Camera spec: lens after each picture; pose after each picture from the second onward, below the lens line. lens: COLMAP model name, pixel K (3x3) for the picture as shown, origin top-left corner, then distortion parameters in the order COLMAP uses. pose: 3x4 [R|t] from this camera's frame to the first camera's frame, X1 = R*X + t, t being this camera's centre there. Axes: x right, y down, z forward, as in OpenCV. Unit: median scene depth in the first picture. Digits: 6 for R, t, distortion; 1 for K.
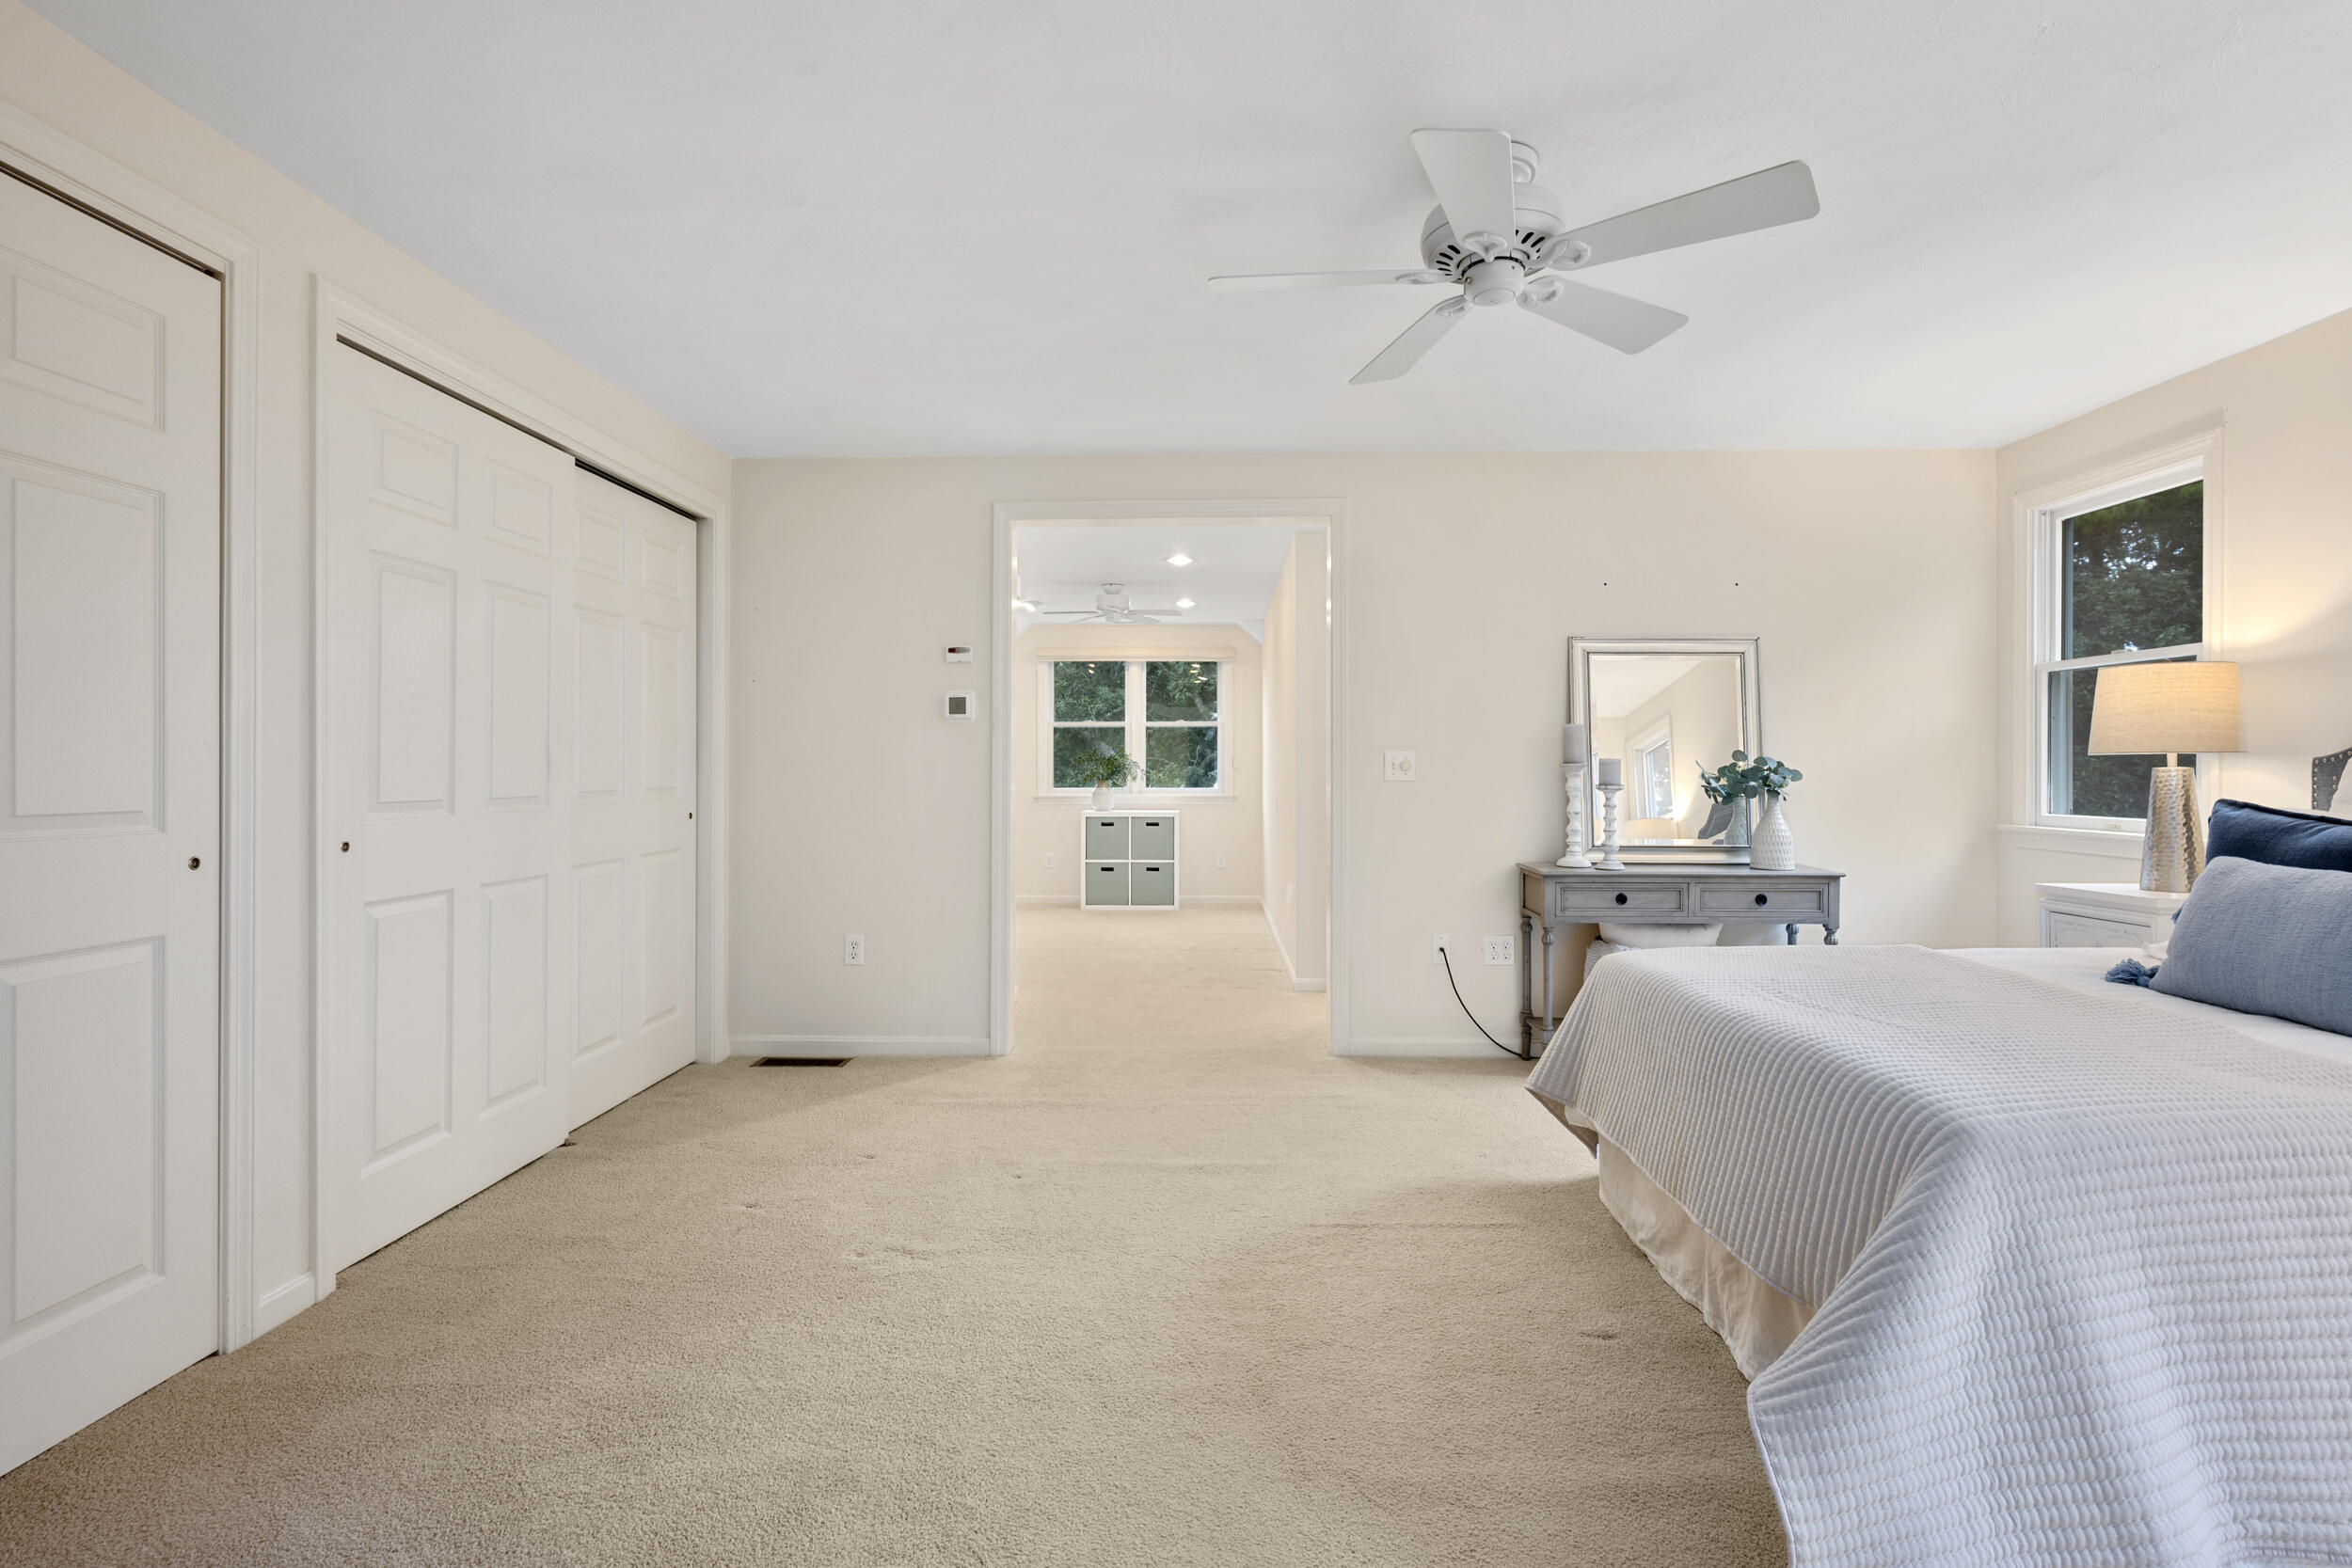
lens RADIAL K [[1129.5, 0, 1172.0], [0, 1129.5, 770.2], [0, 0, 1]] dist [0.001304, 0.000171]
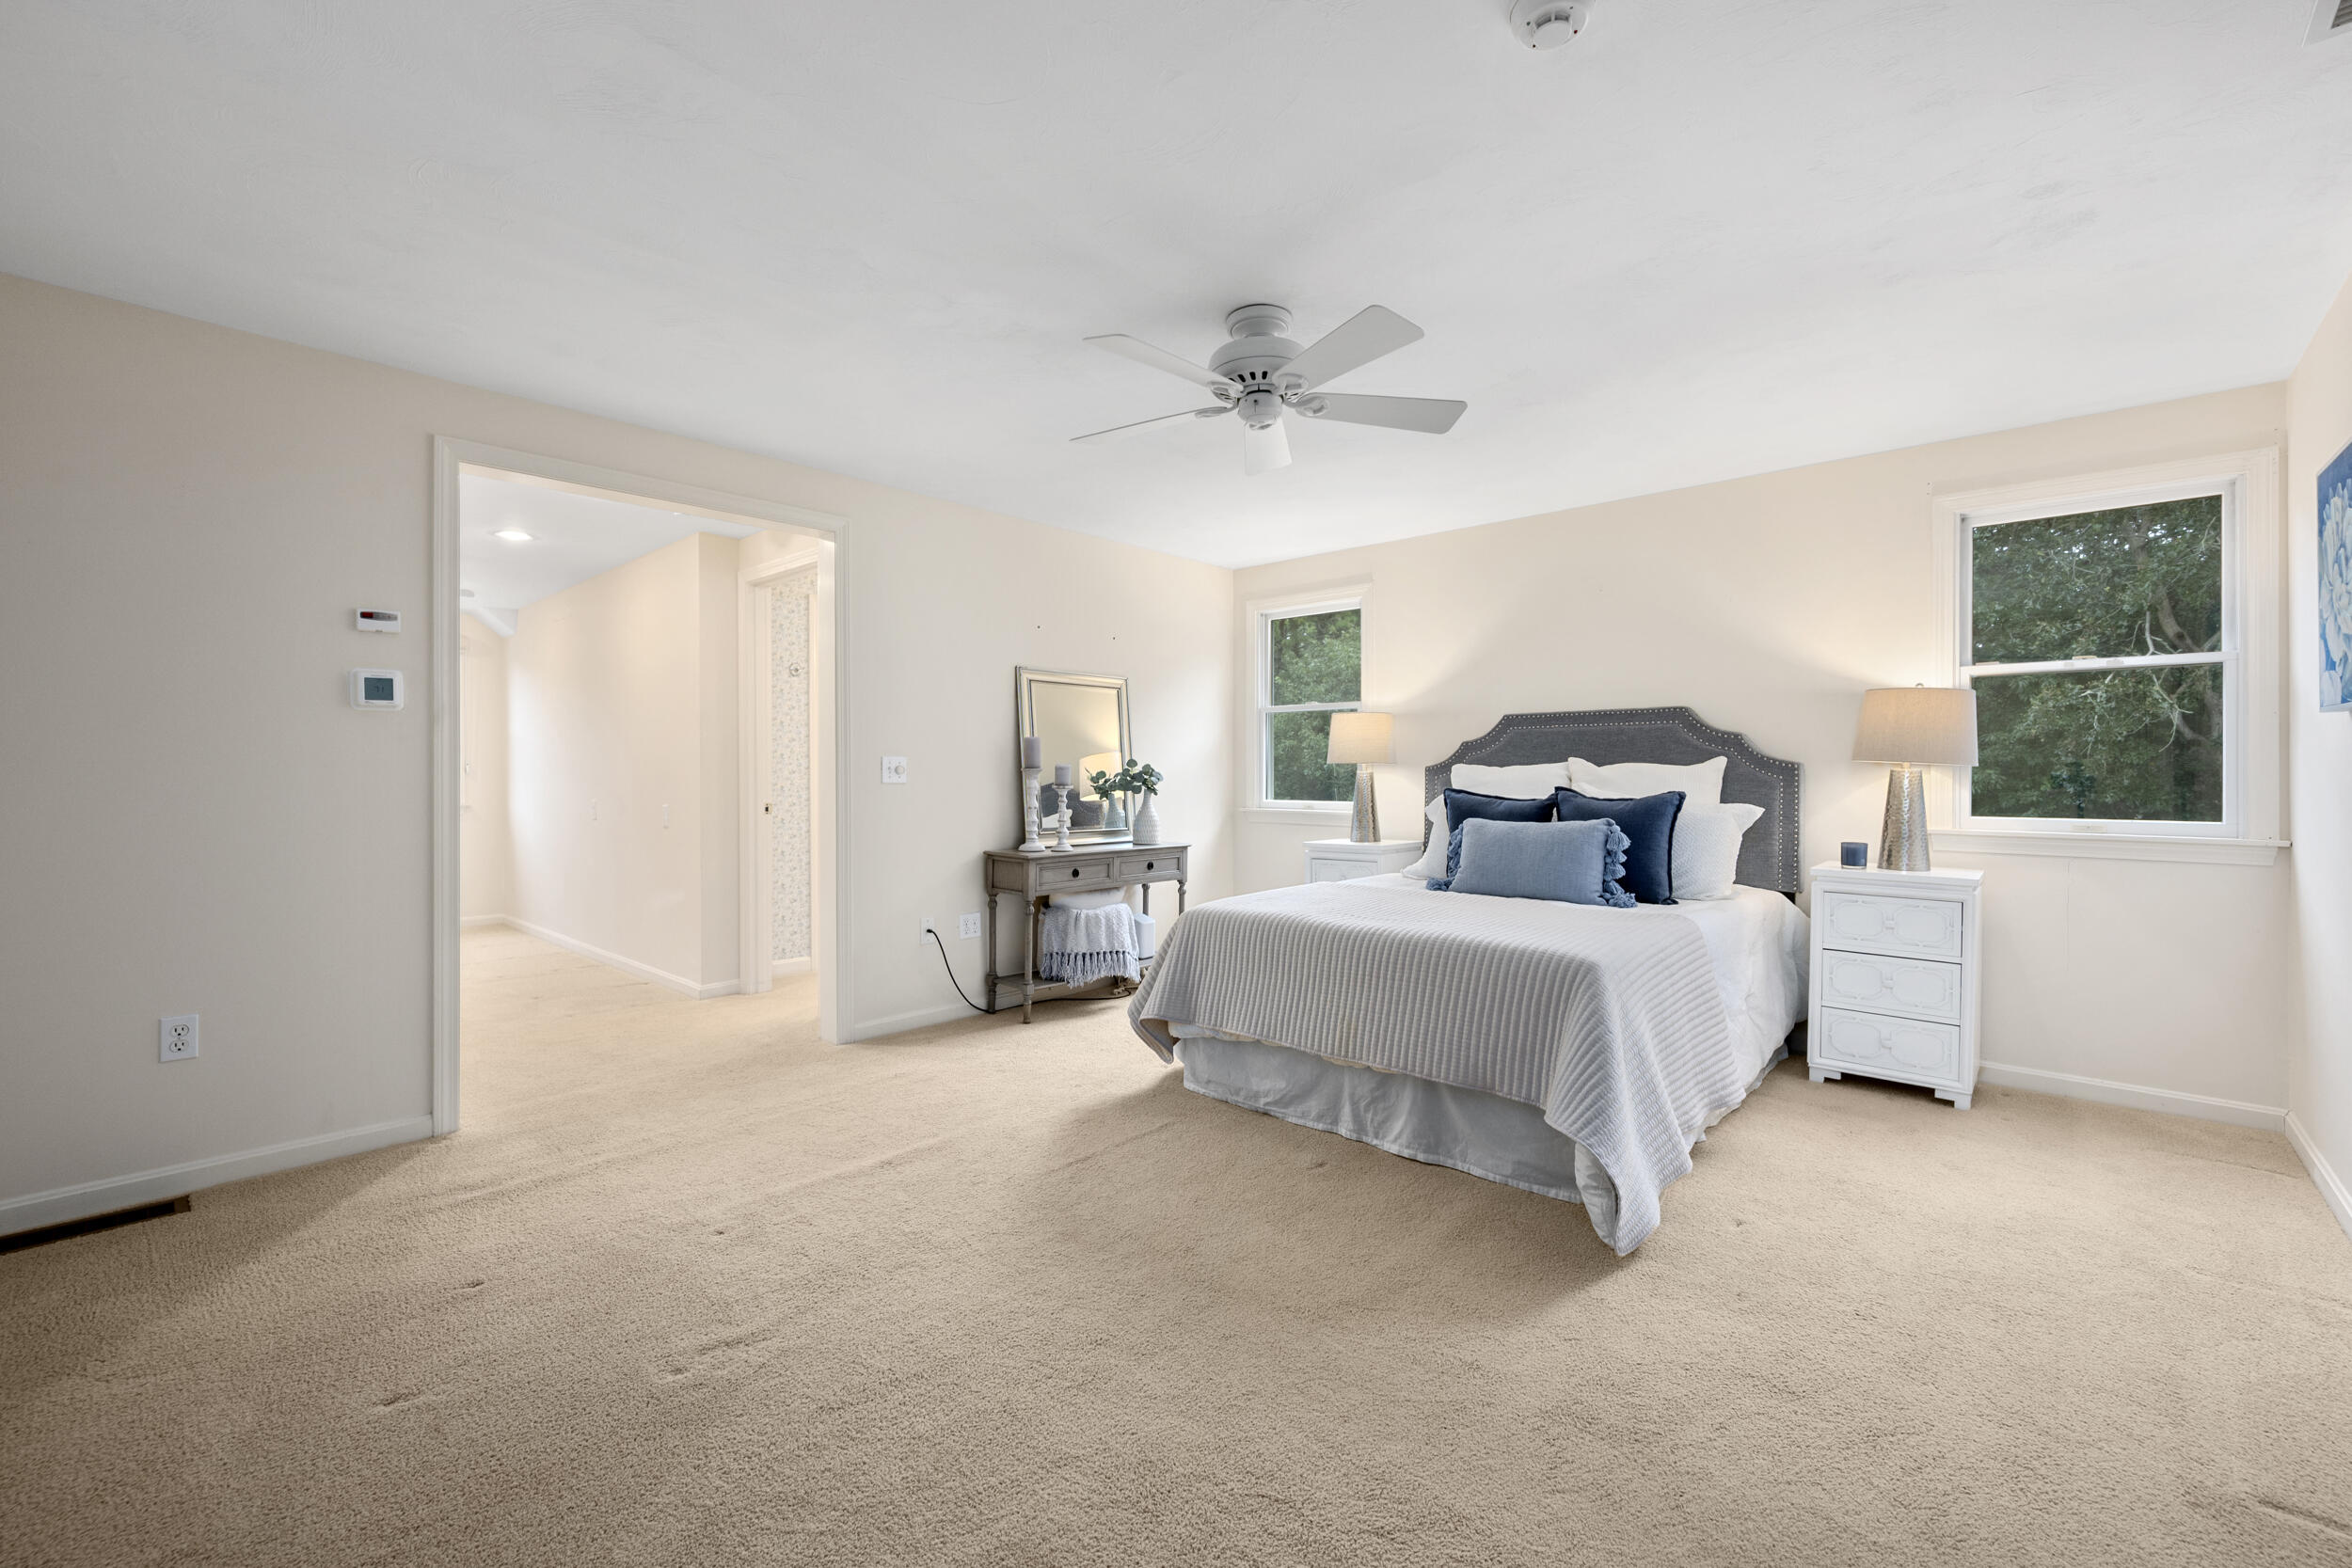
lens RADIAL K [[977.2, 0, 1182.7], [0, 977.2, 777.9], [0, 0, 1]] dist [-0.000748, -0.000143]
pose [[0.652100, -0.003282, 0.758126, -0.361781], [0.001212, 0.999994, 0.003286, 0.001360], [-0.758132, -0.001224, 0.652100, 0.172211]]
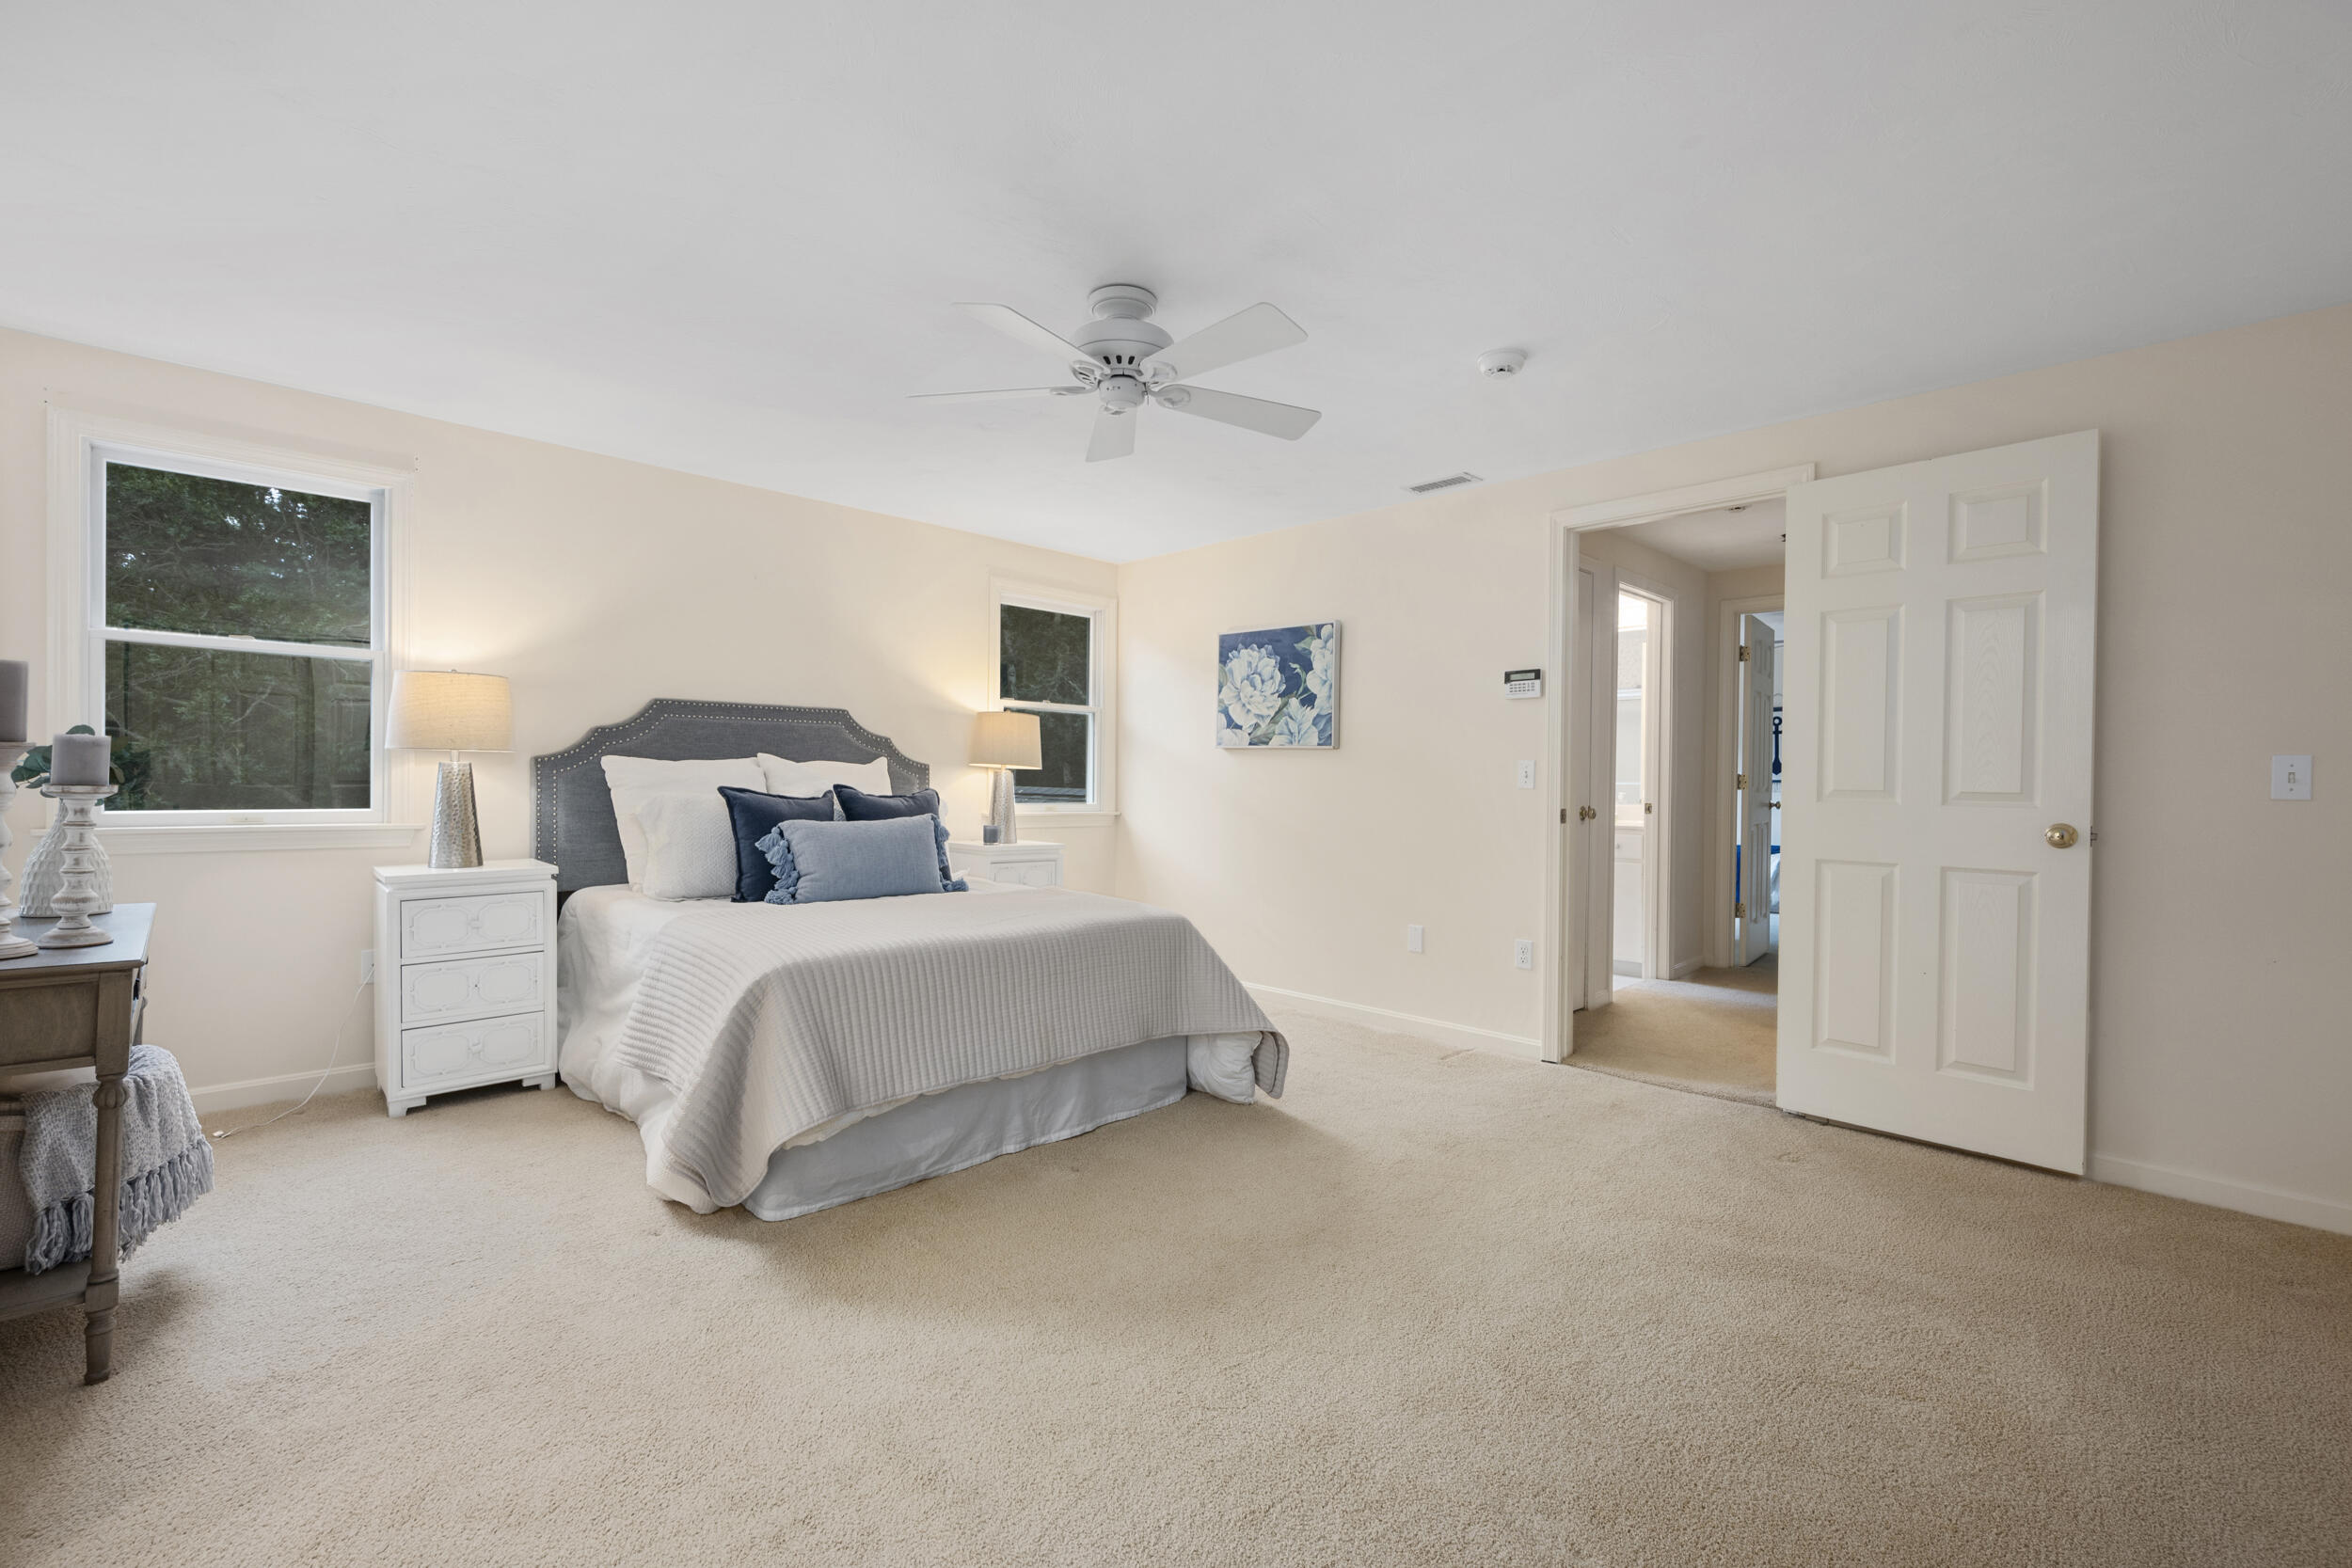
lens RADIAL K [[1062.5, 0, 1176.0], [0, 1062.5, 784.0], [0, 0, 1]] dist [0.029847, -0.000059]
pose [[-0.732162, -0.015540, 0.680953, -0.333857], [-0.012816, 0.999877, 0.009039, -0.000892], [-0.681010, -0.002109, -0.732271, 1.022837]]
